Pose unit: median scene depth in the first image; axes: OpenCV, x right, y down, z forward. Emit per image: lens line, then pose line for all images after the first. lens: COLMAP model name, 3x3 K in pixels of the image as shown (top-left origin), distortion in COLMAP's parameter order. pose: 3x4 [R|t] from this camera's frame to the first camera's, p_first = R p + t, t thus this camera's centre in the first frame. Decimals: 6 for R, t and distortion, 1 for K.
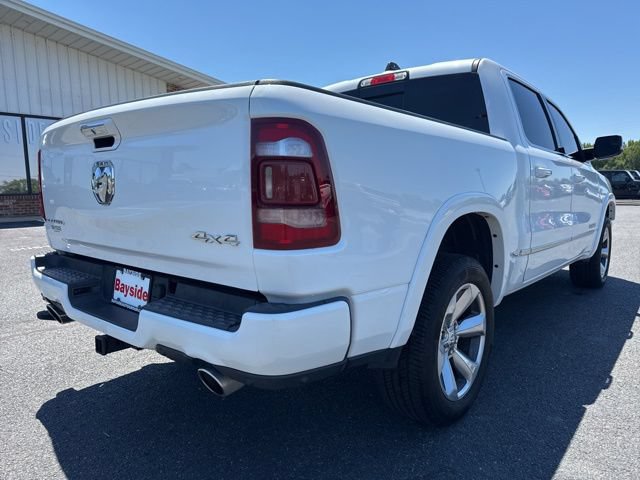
lens RADIAL K [[452.6, 0, 317.8], [0, 452.6, 241.2], [0, 0, 1]] dist [0.041916, -0.038081]
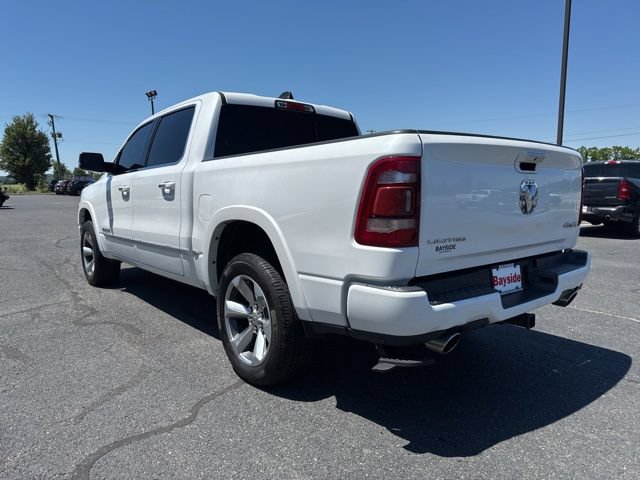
lens RADIAL K [[452.6, 0, 323.1], [0, 452.6, 242.7], [0, 0, 1]] dist [0.041916, -0.038081]
pose [[0.168904, -0.110871, 0.979377, -1.912006], [0.117915, 0.988790, 0.091601, -0.192214], [-0.978554, 0.100012, 0.180084, 1.382453]]
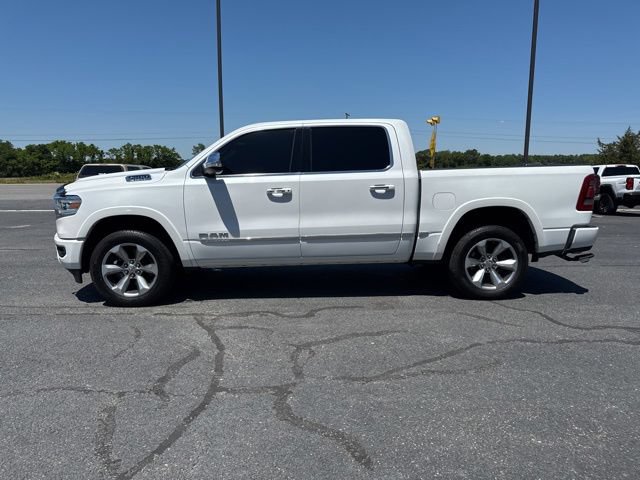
lens RADIAL K [[452.6, 0, 308.6], [0, 452.6, 241.9], [0, 0, 1]] dist [0.041916, -0.038081]
pose [[-0.672922, -0.087450, 0.734526, -1.706656], [0.102456, 0.972397, 0.209633, -0.627673], [-0.732583, 0.216323, -0.645388, 4.473672]]
